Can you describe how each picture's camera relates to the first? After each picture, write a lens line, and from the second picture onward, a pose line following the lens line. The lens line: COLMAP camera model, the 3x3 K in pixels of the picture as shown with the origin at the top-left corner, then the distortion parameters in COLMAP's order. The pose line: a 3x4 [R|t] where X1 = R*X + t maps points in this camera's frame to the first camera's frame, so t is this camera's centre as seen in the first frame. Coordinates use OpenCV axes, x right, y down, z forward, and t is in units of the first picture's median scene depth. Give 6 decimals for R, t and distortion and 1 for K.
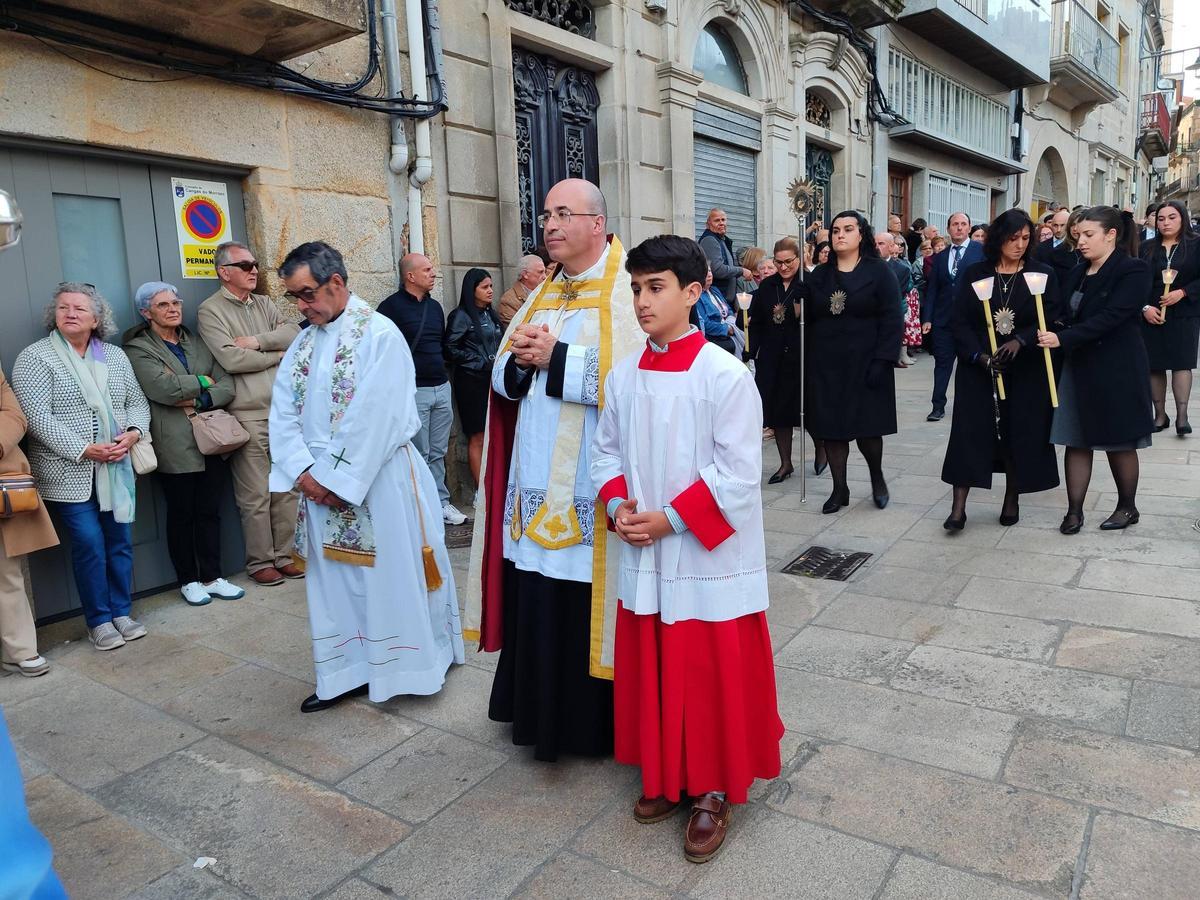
lens RADIAL K [[872.9, 0, 600.1], [0, 872.9, 449.1], [0, 0, 1]] dist [0.024844, -0.014918]
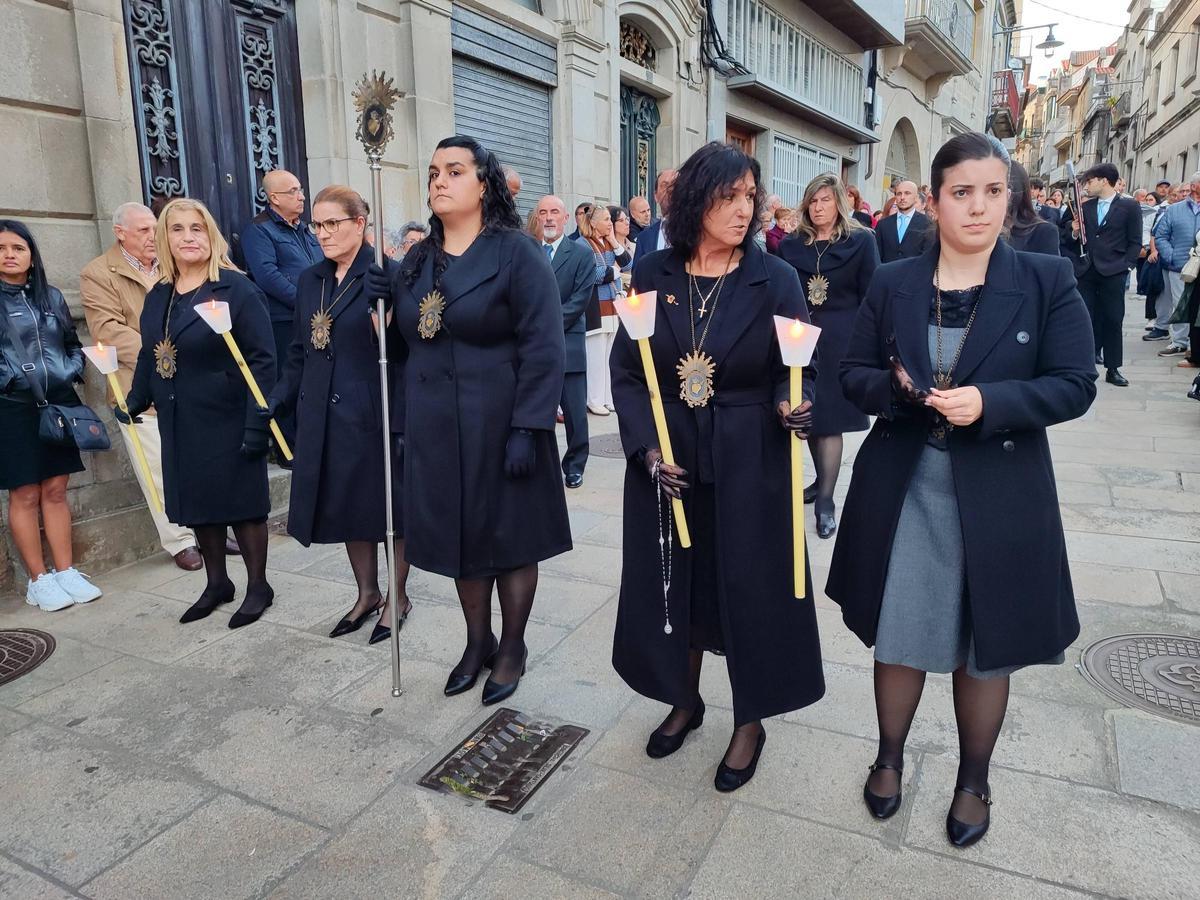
lens RADIAL K [[872.9, 0, 601.7], [0, 872.9, 451.0], [0, 0, 1]] dist [0.024844, -0.014918]
pose [[0.989597, 0.001856, 0.143856, 0.091281], [-0.007983, 0.999085, 0.042025, -0.037379], [-0.143646, -0.042736, 0.988706, 0.162891]]
